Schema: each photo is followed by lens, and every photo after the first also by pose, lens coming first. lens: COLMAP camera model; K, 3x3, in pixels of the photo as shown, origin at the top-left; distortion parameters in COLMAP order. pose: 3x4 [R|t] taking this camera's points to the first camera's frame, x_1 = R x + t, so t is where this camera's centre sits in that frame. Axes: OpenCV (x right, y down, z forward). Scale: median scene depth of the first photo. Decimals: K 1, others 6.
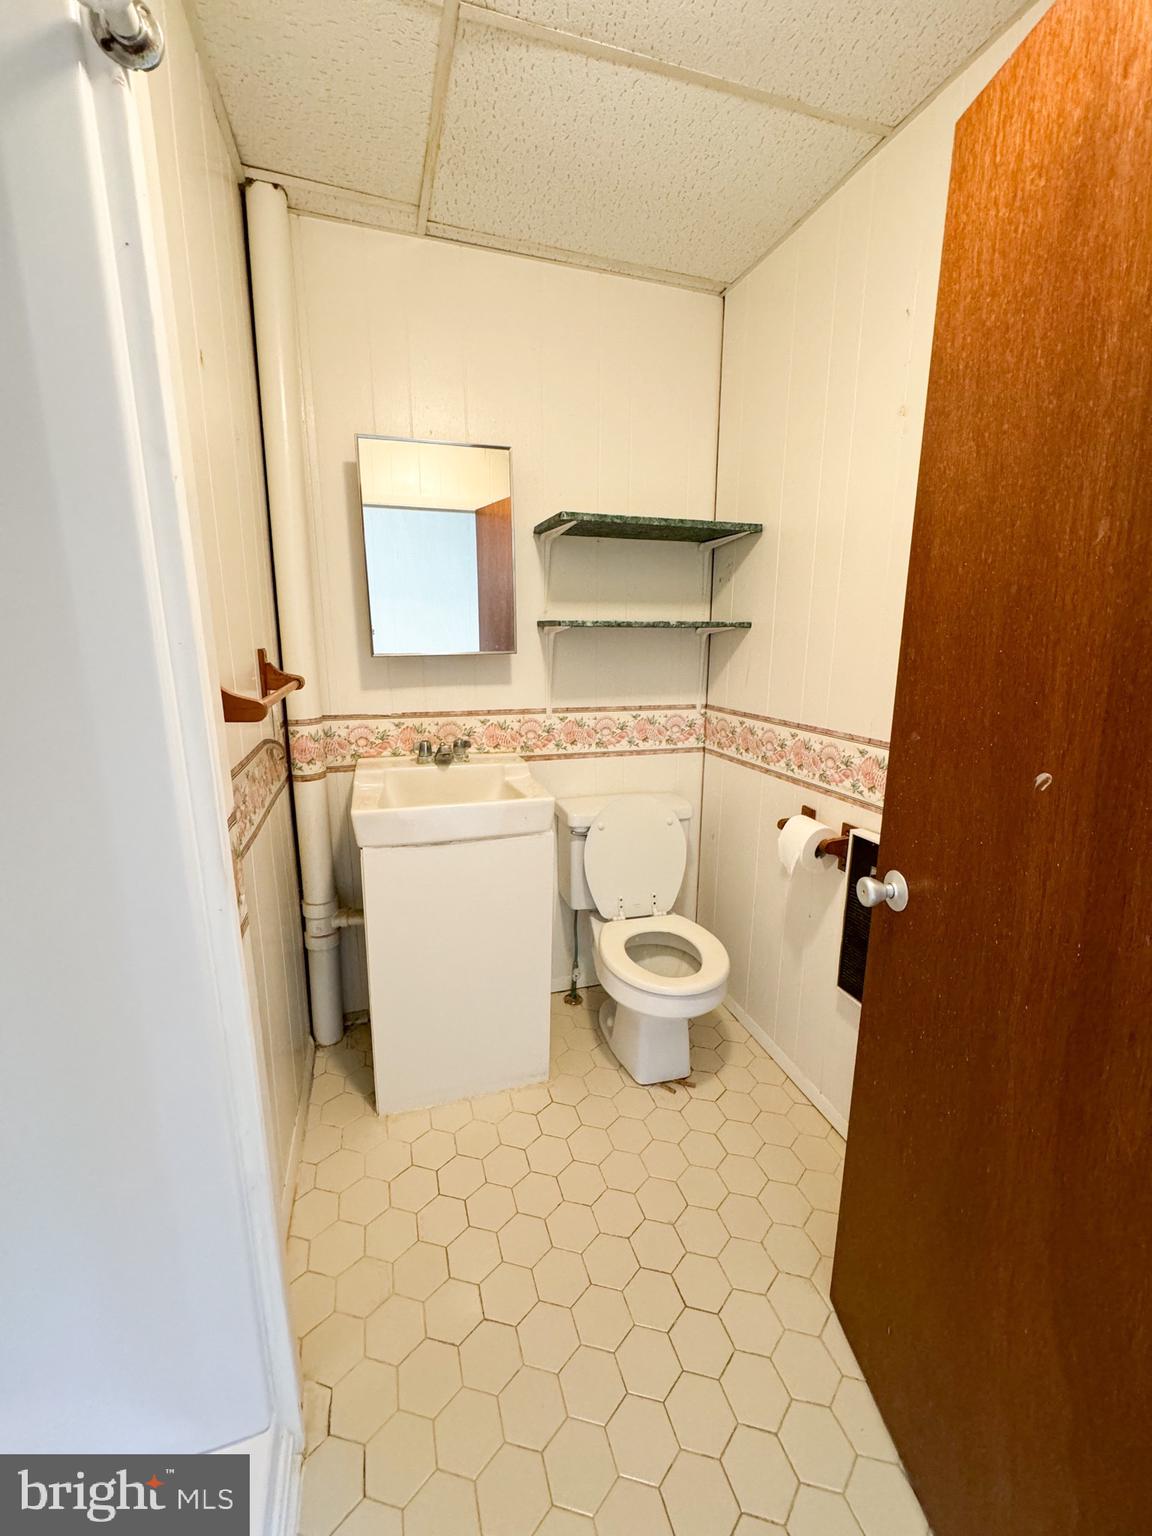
lens RADIAL K [[614.7, 0, 574.3], [0, 614.7, 775.7], [0, 0, 1]] dist [-0.002946, 0.000646]
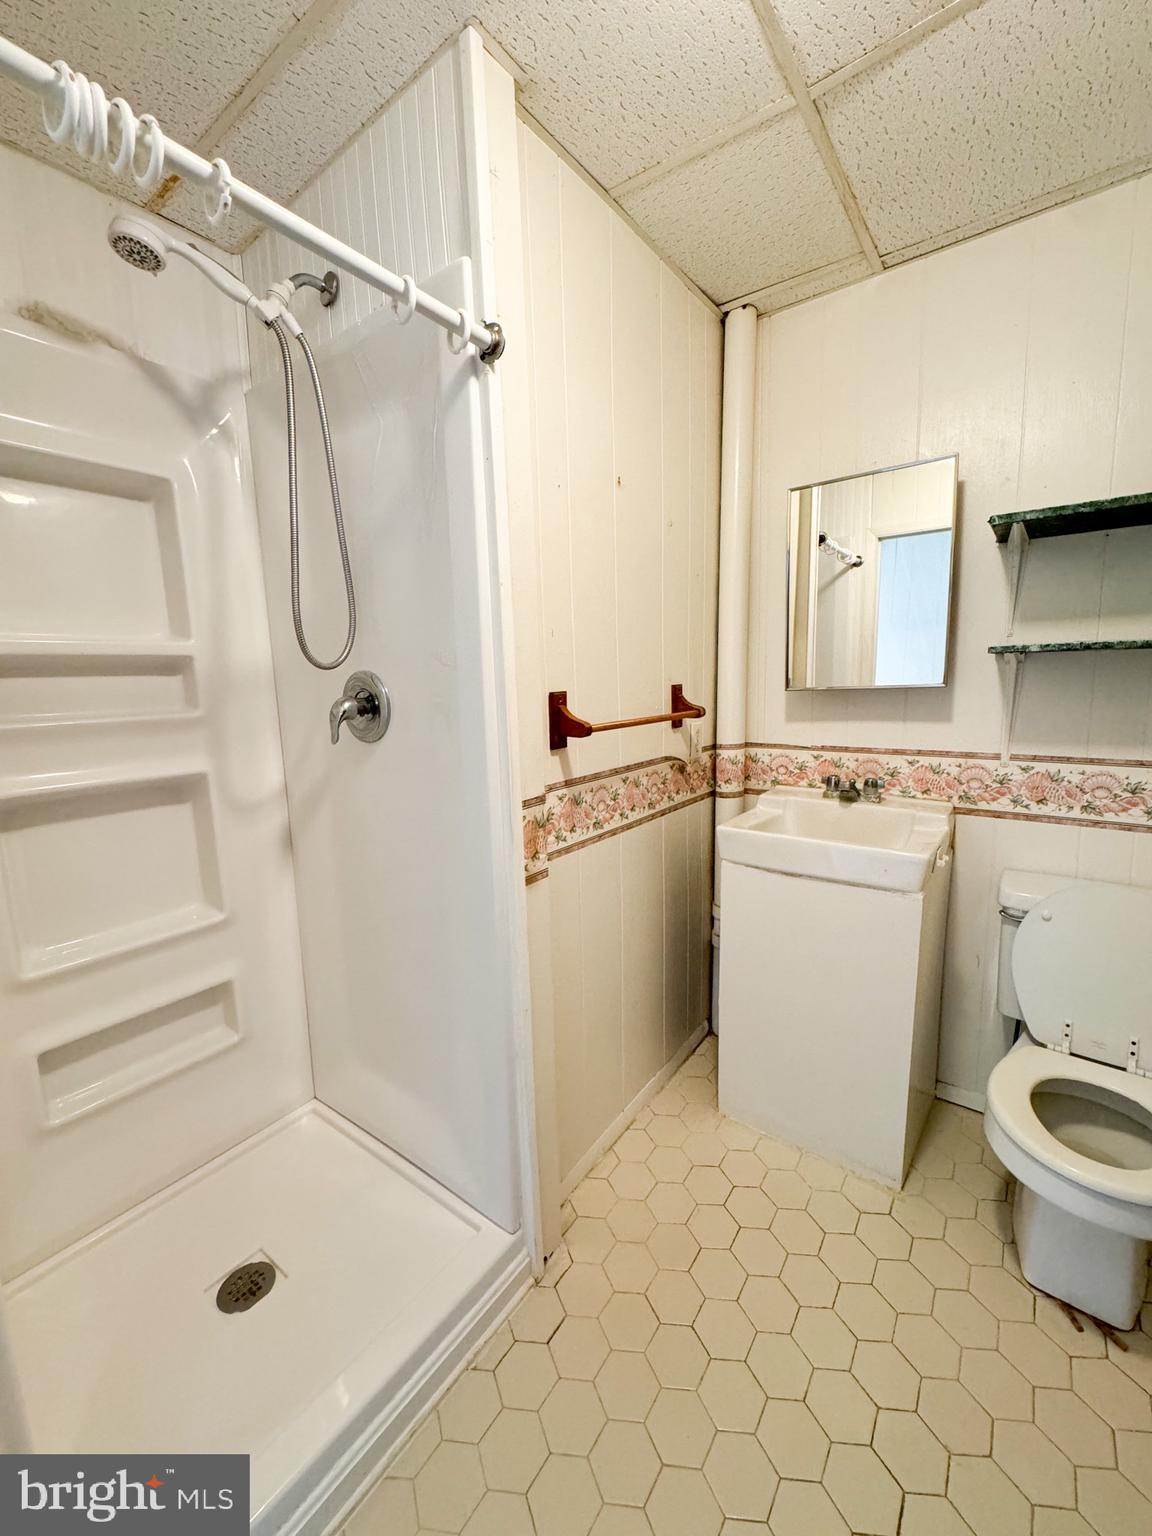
lens RADIAL K [[614.7, 0, 574.3], [0, 614.7, 775.7], [0, 0, 1]] dist [-0.002946, 0.000646]
pose [[0.576889, 0.111084, -0.809234, 0.308805], [-0.152355, 0.987957, 0.027007, -0.018996], [0.802488, 0.107711, 0.586865, 0.088406]]
